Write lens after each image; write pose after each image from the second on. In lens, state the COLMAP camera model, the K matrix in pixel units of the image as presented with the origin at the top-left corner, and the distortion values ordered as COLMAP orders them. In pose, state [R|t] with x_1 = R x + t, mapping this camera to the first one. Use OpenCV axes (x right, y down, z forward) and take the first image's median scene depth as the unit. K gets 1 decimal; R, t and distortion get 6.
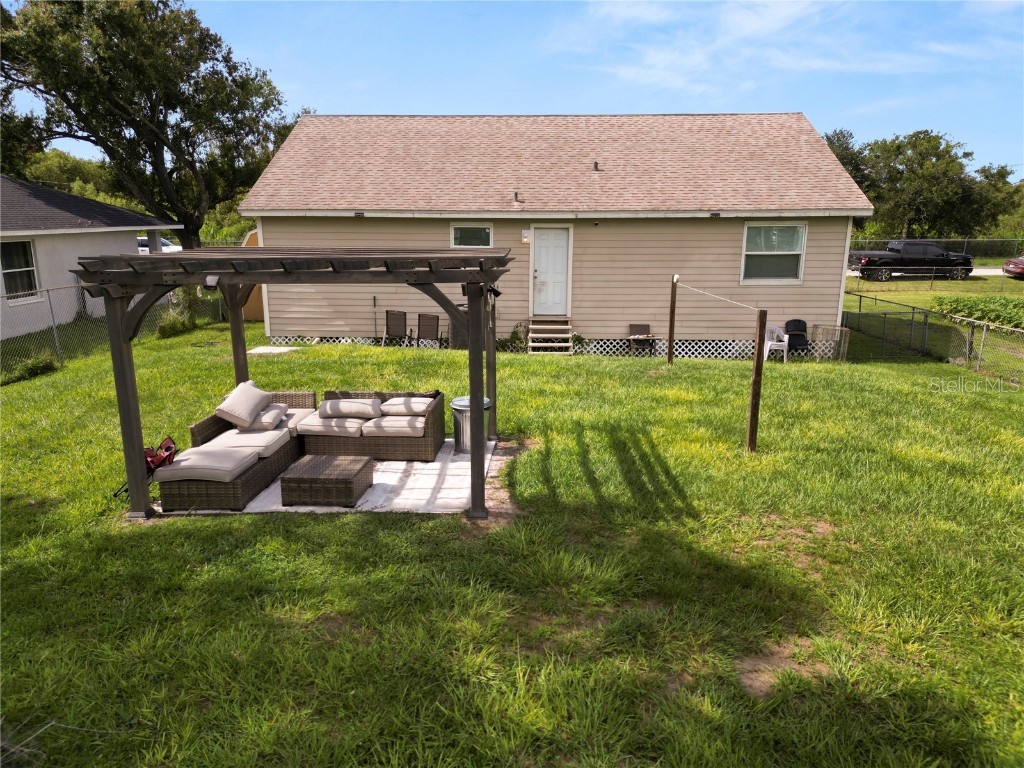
lens RADIAL K [[710.4, 0, 511.7], [0, 710.4, 387.7], [0, 0, 1]] dist [0.100019, -0.116838]
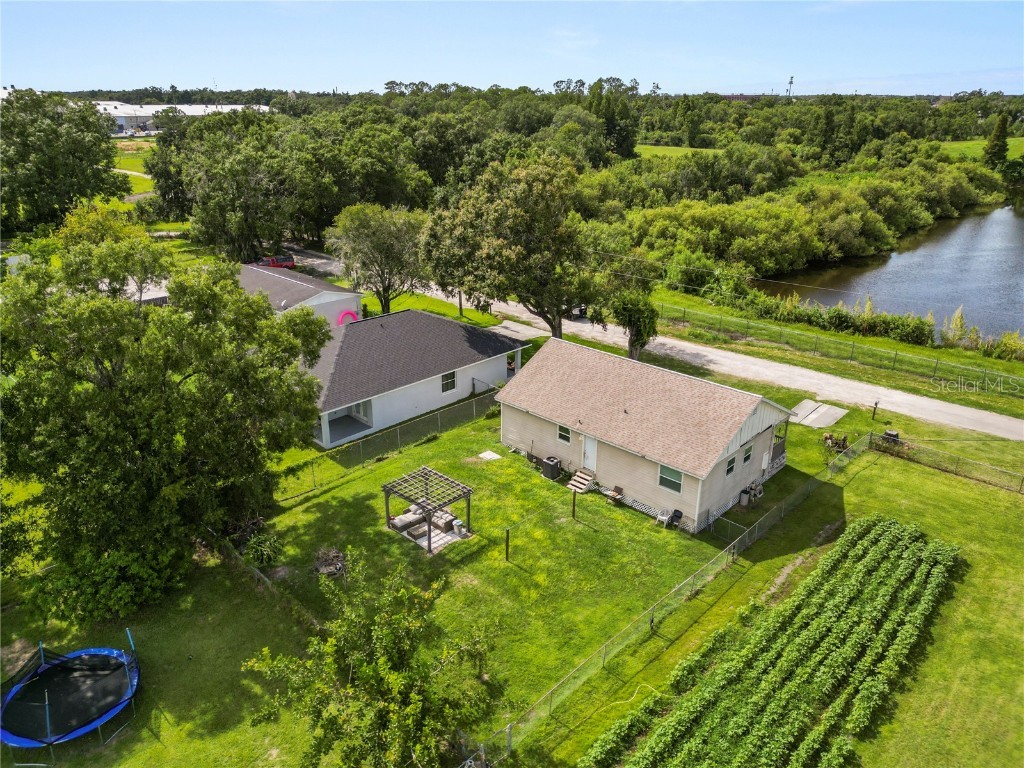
lens RADIAL K [[710.4, 0, 511.7], [0, 710.4, 387.7], [0, 0, 1]] dist [0.100019, -0.116838]
pose [[0.750297, 0.251353, -0.611454, 1.270583], [-0.162614, 0.966654, 0.197829, -0.813362], [0.640790, -0.049000, 0.766151, -0.979973]]
